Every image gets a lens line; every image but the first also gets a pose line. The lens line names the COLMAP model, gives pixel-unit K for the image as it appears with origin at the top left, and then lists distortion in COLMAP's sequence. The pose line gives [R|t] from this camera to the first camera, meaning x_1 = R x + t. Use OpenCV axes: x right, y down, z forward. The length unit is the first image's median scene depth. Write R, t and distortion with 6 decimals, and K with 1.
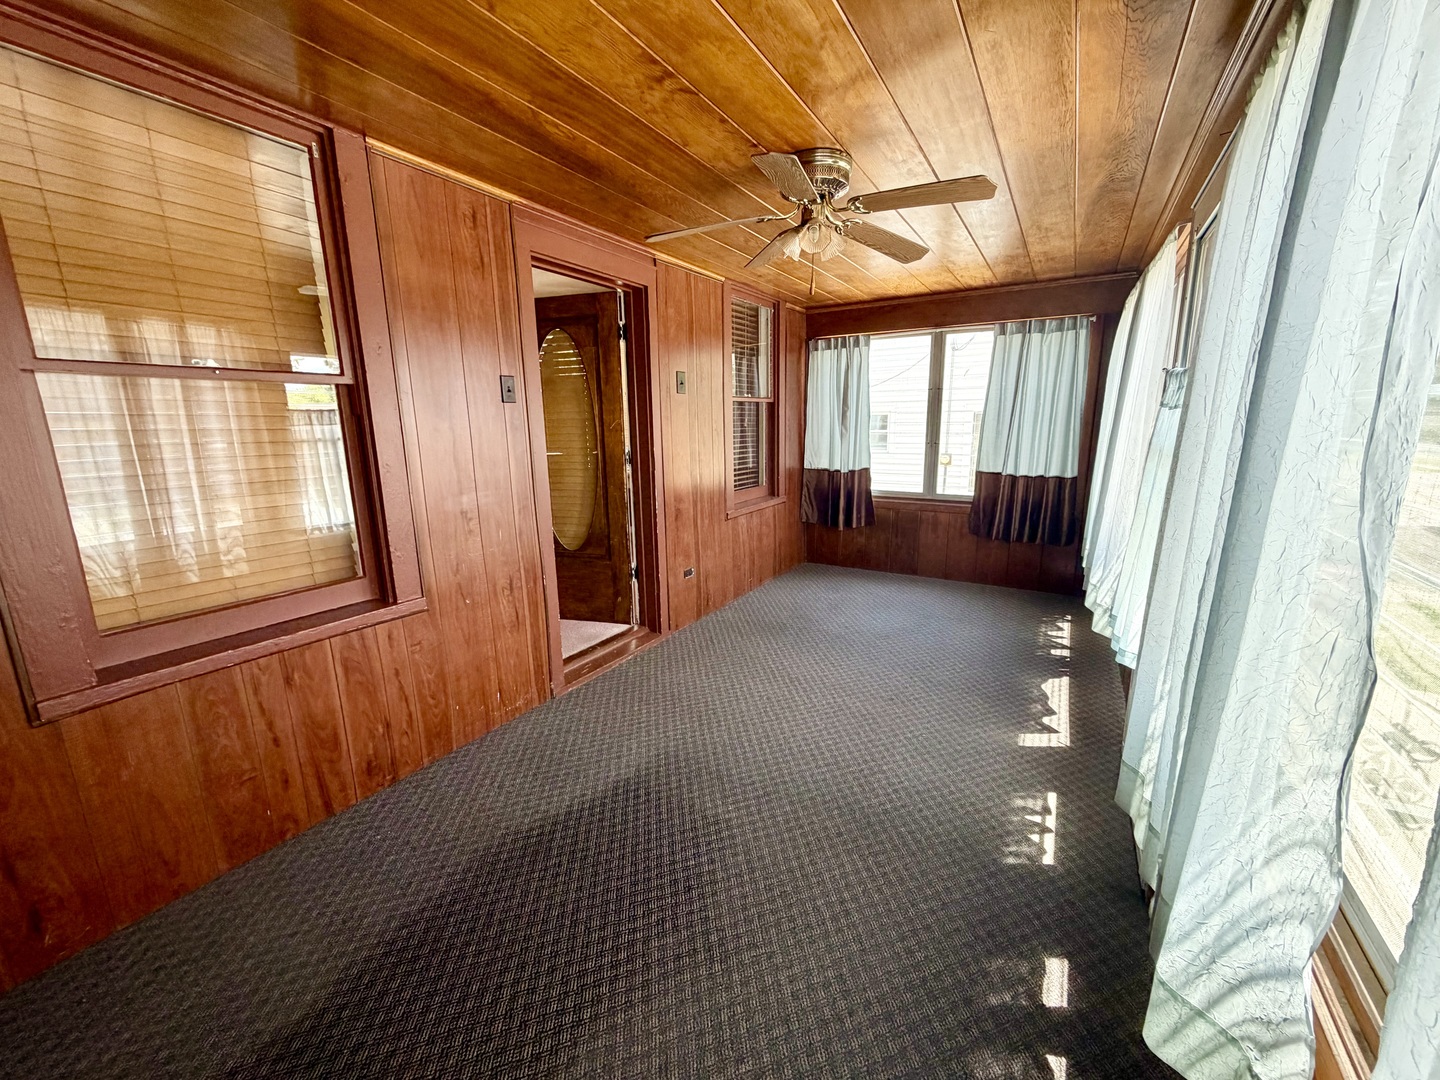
lens RADIAL K [[573.4, 0, 718.1], [0, 573.4, 546.8], [0, 0, 1]] dist [0.000109, 0.000022]
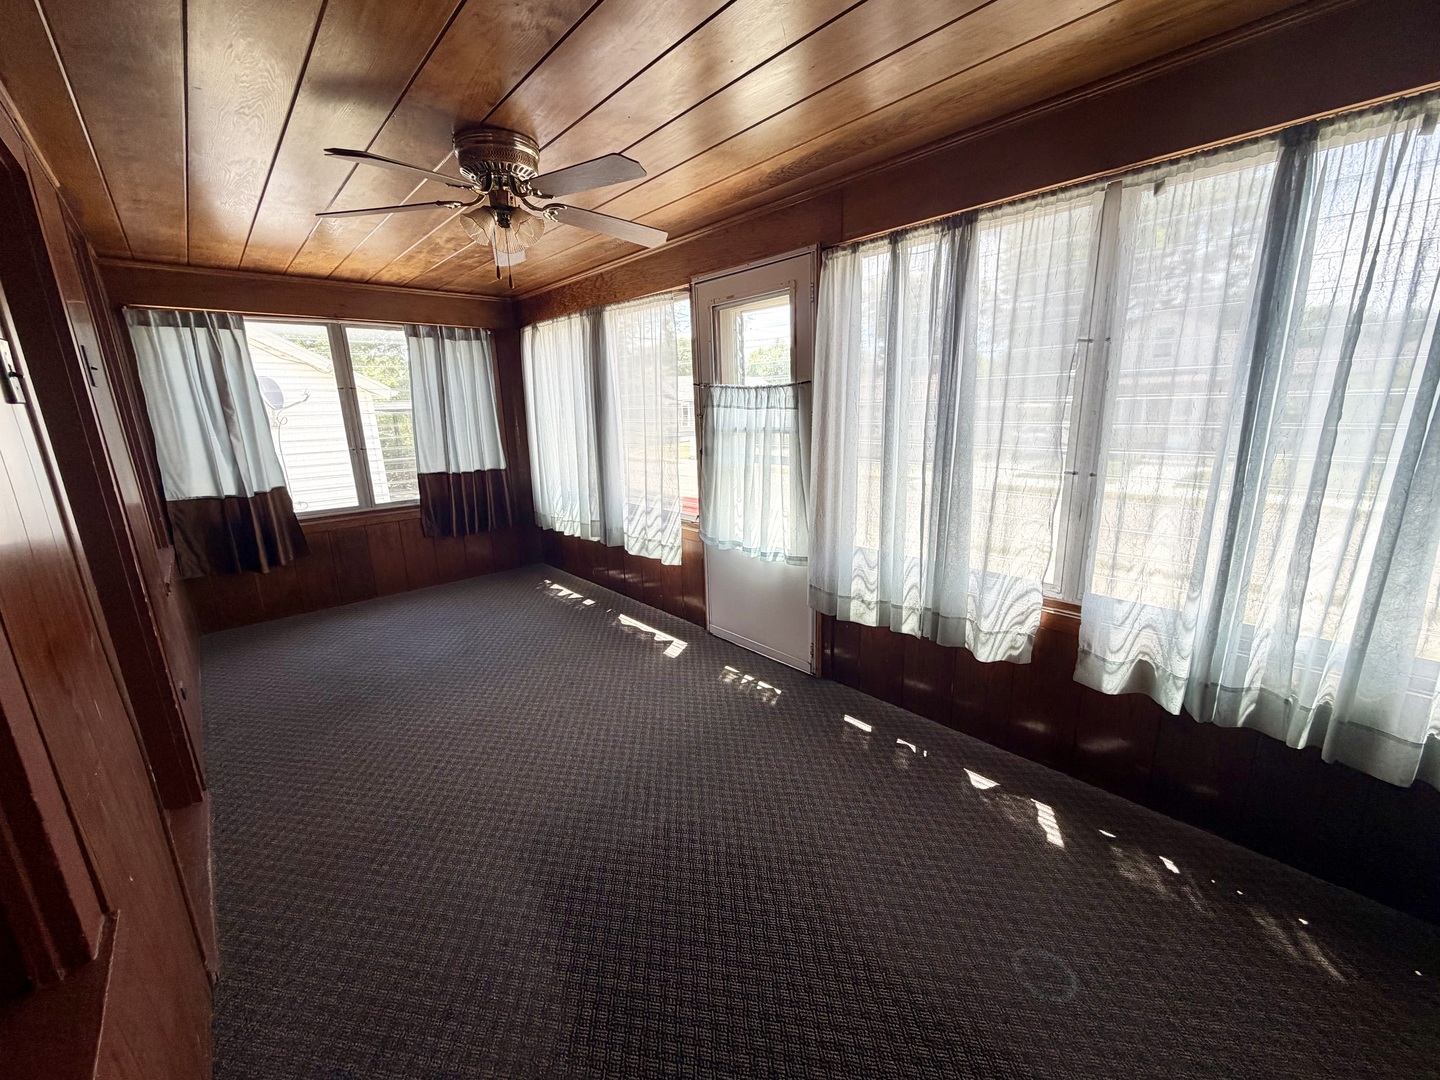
lens RADIAL K [[573.4, 0, 717.7], [0, 573.4, 540.9], [0, 0, 1]] dist [0.000109, 0.000022]
pose [[0.288339, -0.222019, 0.931434, -0.363792], [0.230932, 0.960158, 0.157378, -0.061207], [-0.929264, 0.169720, 0.328122, 0.236100]]
